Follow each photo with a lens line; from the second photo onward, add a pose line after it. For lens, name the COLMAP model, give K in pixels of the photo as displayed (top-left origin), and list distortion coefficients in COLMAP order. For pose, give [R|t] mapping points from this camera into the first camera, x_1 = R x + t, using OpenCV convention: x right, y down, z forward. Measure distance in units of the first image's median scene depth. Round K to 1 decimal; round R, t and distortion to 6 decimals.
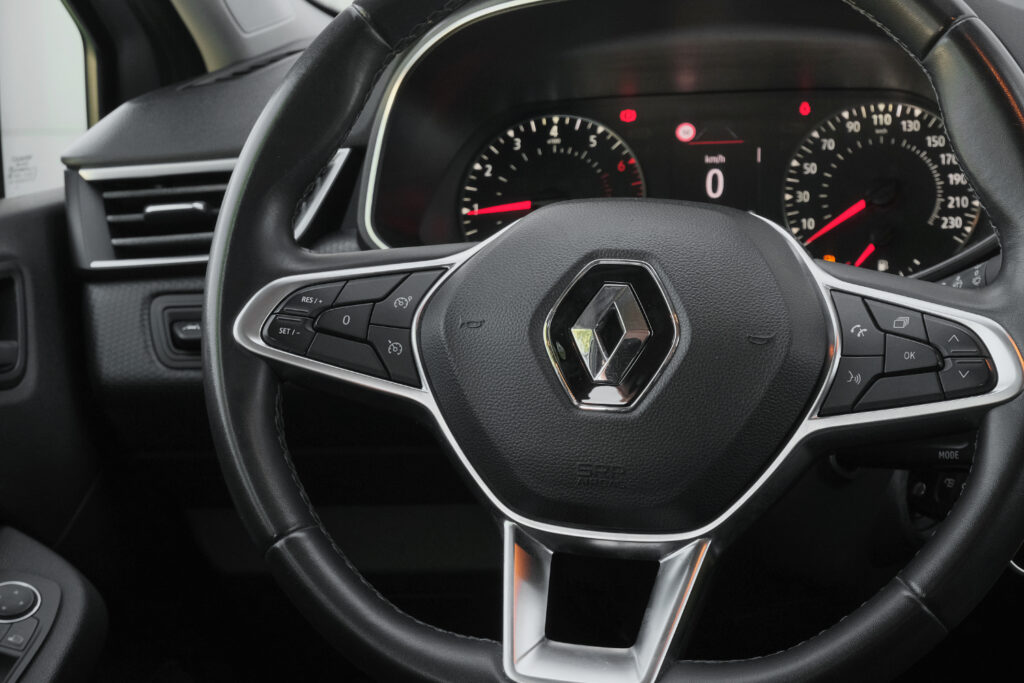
lens RADIAL K [[2042.9, 0, 512.0], [0, 2042.9, 341.5], [0, 0, 1]] dist [-0.099166, -0.120178]
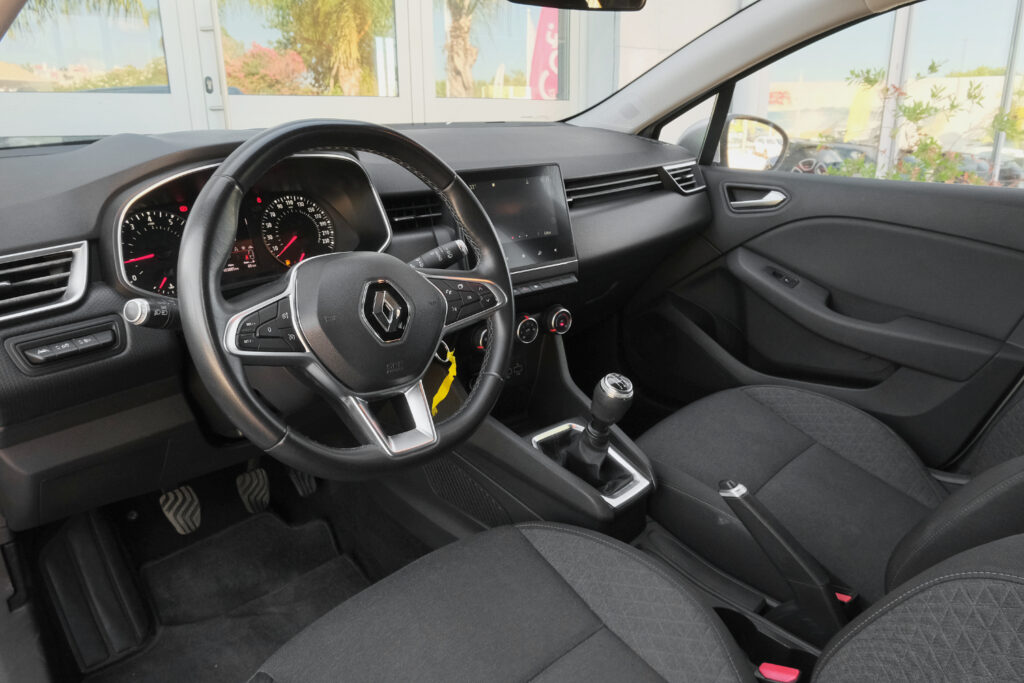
lens RADIAL K [[717.5, 0, 526.4], [0, 717.5, 323.6], [0, 0, 1]] dist [0.006151, 0.002033]
pose [[0.521465, -0.216532, 0.825341, -0.430404], [0.106235, 0.976215, 0.188994, -0.100178], [-0.846633, -0.010874, 0.532066, 0.280936]]
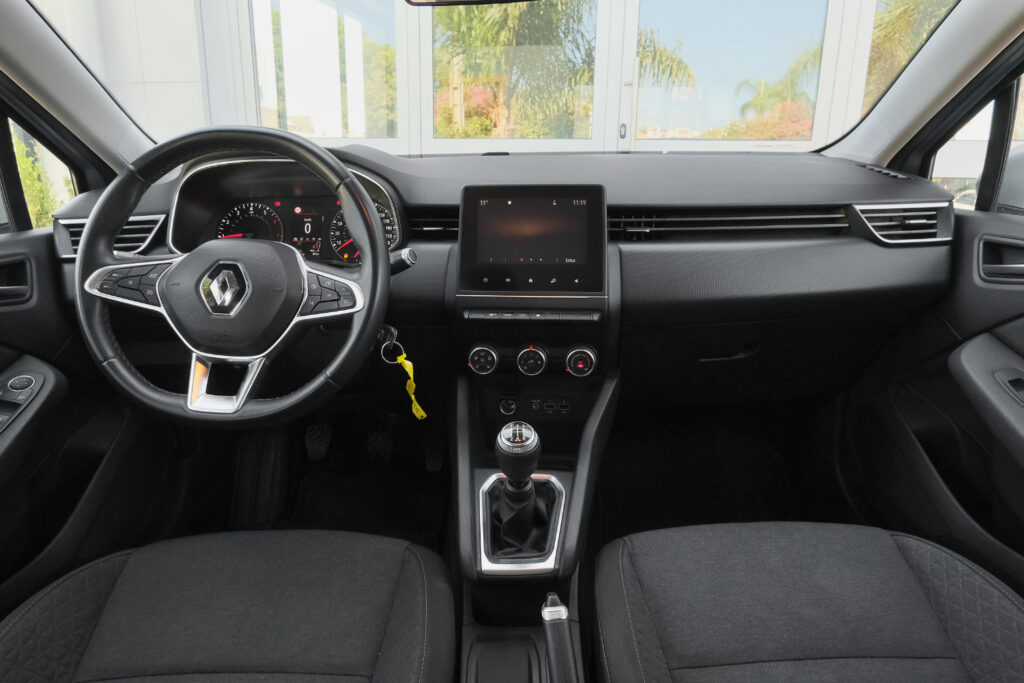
lens RADIAL K [[654.4, 0, 512.0], [0, 654.4, 341.5], [0, 0, 1]] dist [-0.000852, 0.002207]
pose [[0.974217, -0.025123, 0.224208, 0.173128], [-0.002142, 0.992706, 0.120542, -0.030379], [-0.225601, -0.117914, 0.967058, 0.005263]]
